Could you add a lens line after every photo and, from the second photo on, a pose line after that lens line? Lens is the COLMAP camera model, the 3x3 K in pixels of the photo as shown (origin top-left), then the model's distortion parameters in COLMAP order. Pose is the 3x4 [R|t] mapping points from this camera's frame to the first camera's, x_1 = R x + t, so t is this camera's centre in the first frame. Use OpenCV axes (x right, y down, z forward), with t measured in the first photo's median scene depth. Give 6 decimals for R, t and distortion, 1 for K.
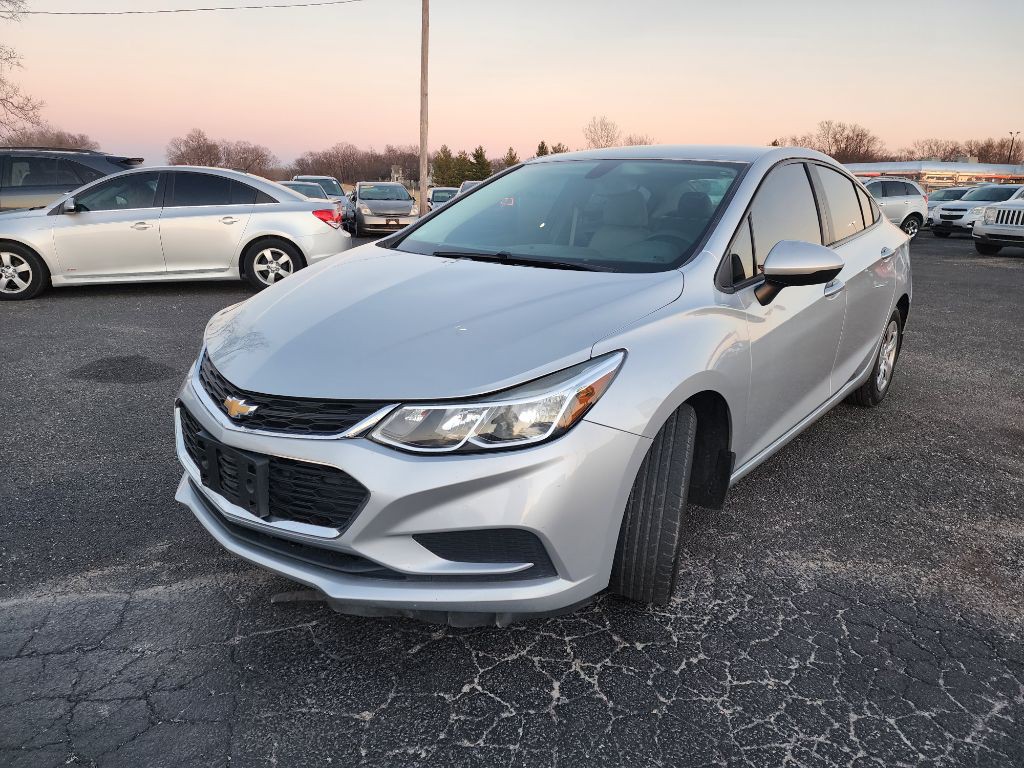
lens RADIAL K [[676.1, 0, 505.5], [0, 676.1, 386.3], [0, 0, 1]] dist [0.070177, -0.055743]
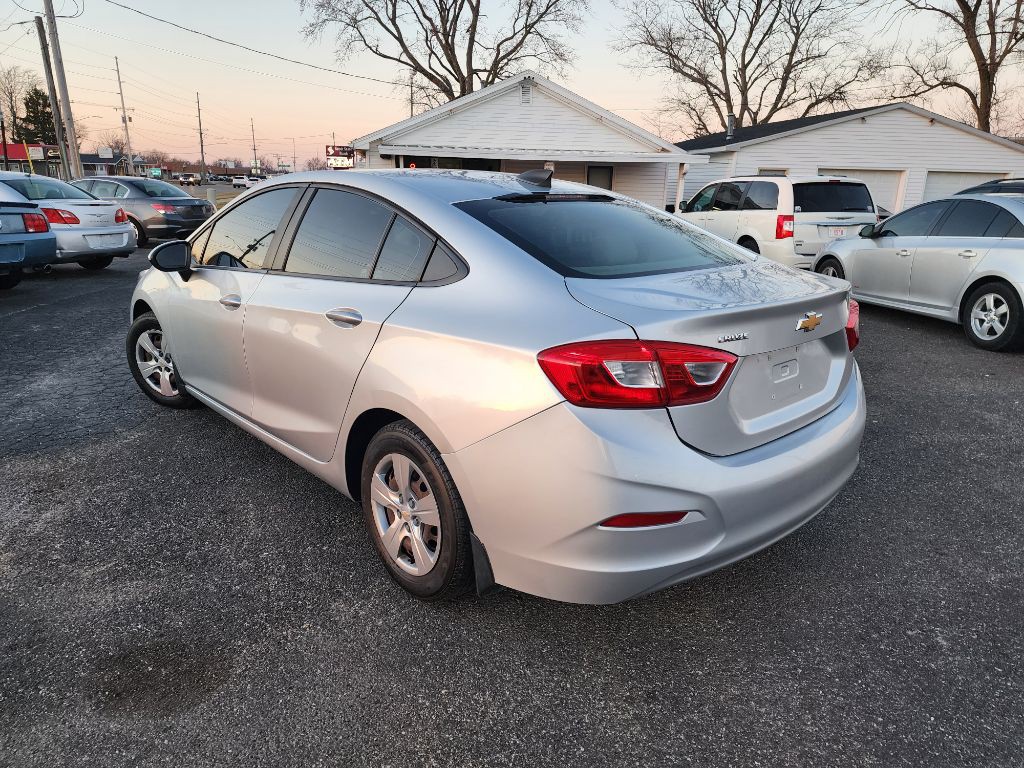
lens RADIAL K [[676.1, 0, 513.3], [0, 676.1, 388.5], [0, 0, 1]] dist [0.070177, -0.055743]
pose [[-0.129727, 0.261015, -0.956578, 1.955957], [-0.300531, 0.909000, 0.288789, -0.610317], [0.944908, 0.324946, -0.039479, 1.985600]]
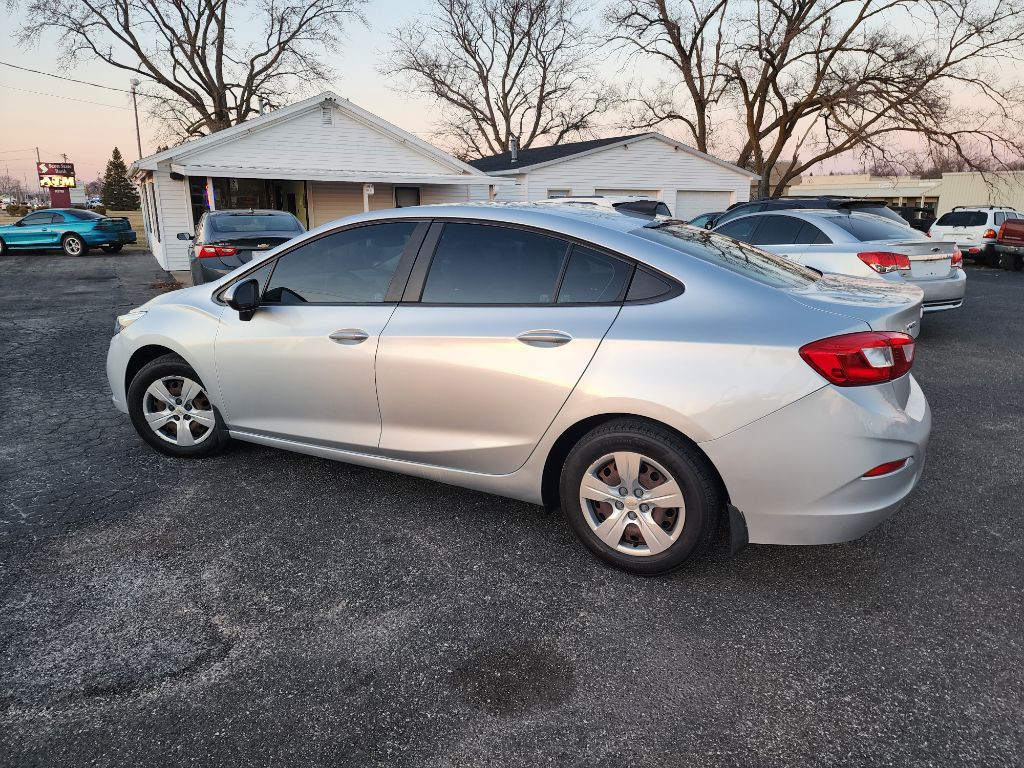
lens RADIAL K [[676.1, 0, 505.3], [0, 676.1, 388.8], [0, 0, 1]] dist [0.070177, -0.055743]
pose [[0.206480, 0.233584, -0.950160, 2.070844], [-0.274080, 0.946018, 0.173006, -0.419514], [0.939280, 0.224697, 0.259355, 1.283243]]
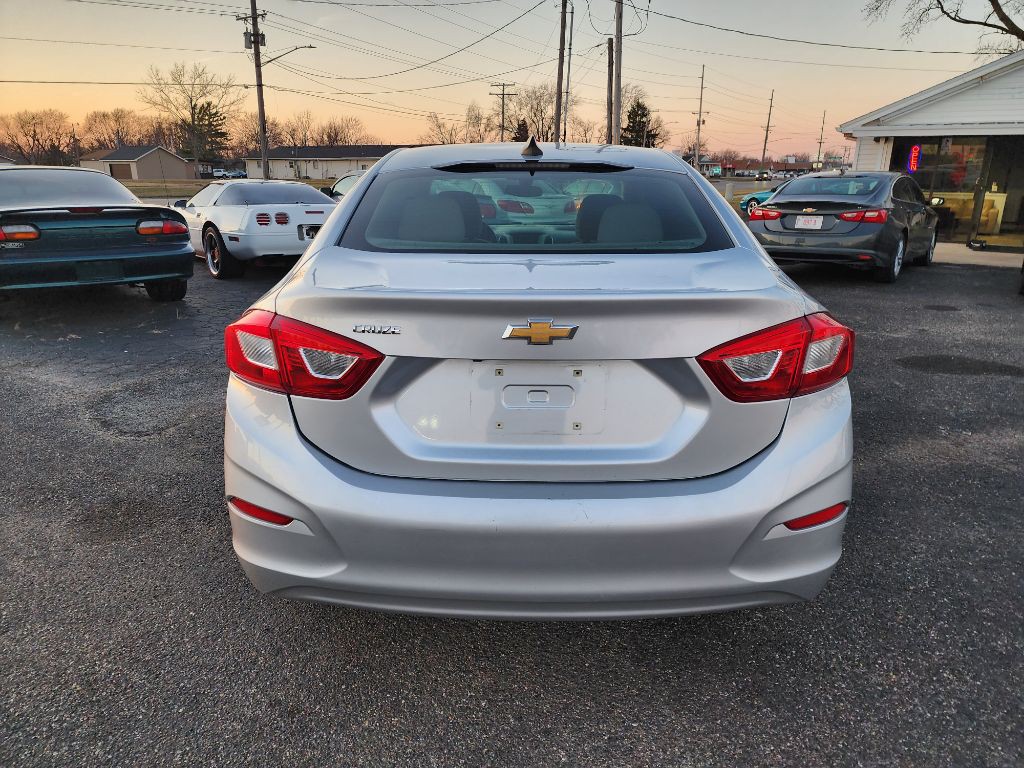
lens RADIAL K [[676.1, 0, 501.0], [0, 676.1, 391.0], [0, 0, 1]] dist [0.070177, -0.055743]
pose [[-0.774831, 0.169325, -0.609069, 1.447636], [-0.196818, 0.850962, 0.486956, -0.791384], [0.600749, 0.497185, -0.626026, 2.664771]]
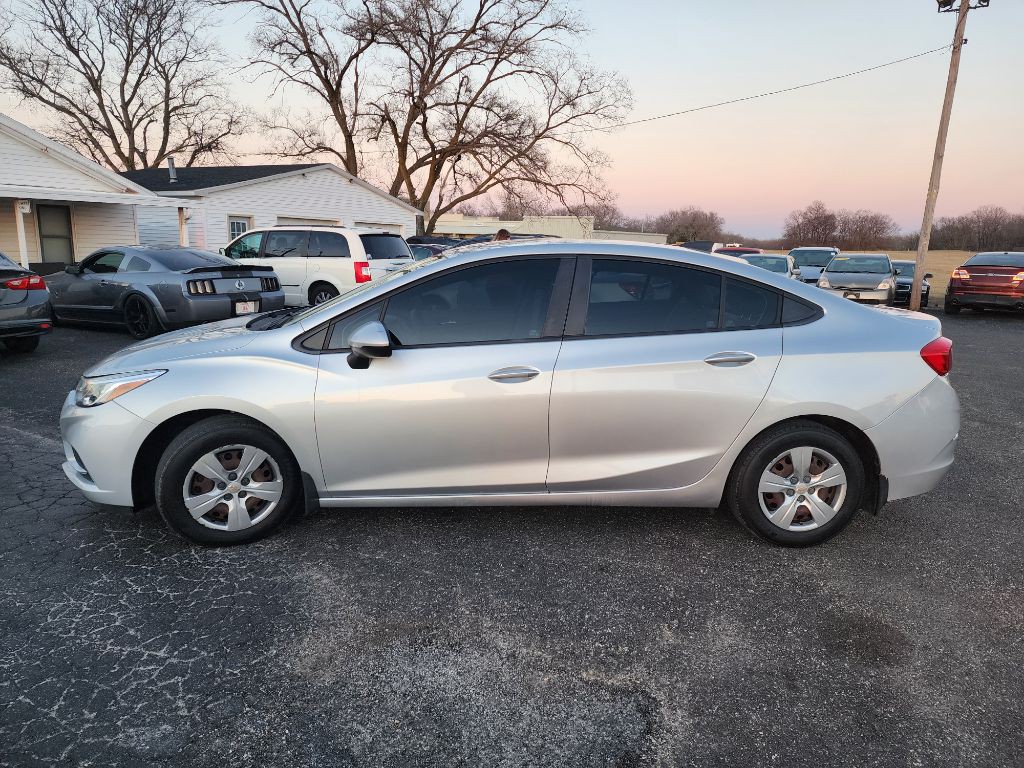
lens RADIAL K [[676.1, 0, 505.7], [0, 676.1, 397.0], [0, 0, 1]] dist [0.070177, -0.055743]
pose [[0.682801, 0.158279, -0.713254, 1.606607], [-0.214547, 0.976648, 0.011342, -0.153895], [0.698393, 0.145282, 0.700814, 0.344421]]
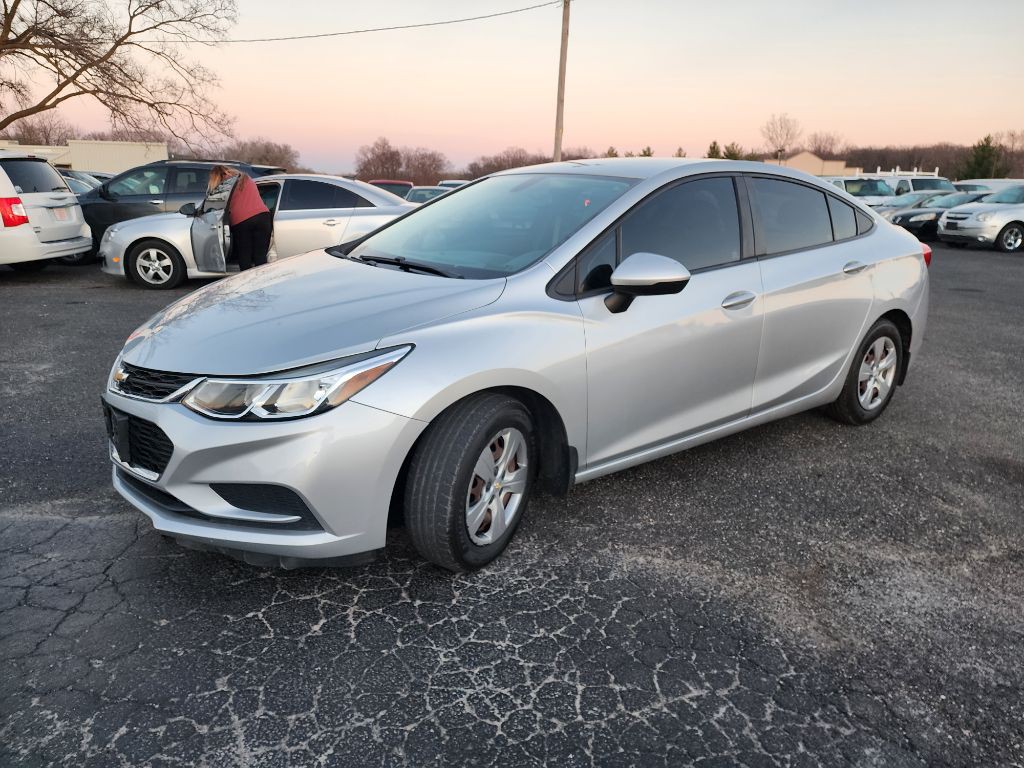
lens RADIAL K [[676.1, 0, 512.9], [0, 676.1, 385.2], [0, 0, 1]] dist [0.070177, -0.055743]
pose [[0.975556, 0.059568, -0.211524, 0.489713], [-0.060568, 0.998163, 0.001754, 0.002864], [0.211240, 0.011100, 0.977371, -0.077398]]
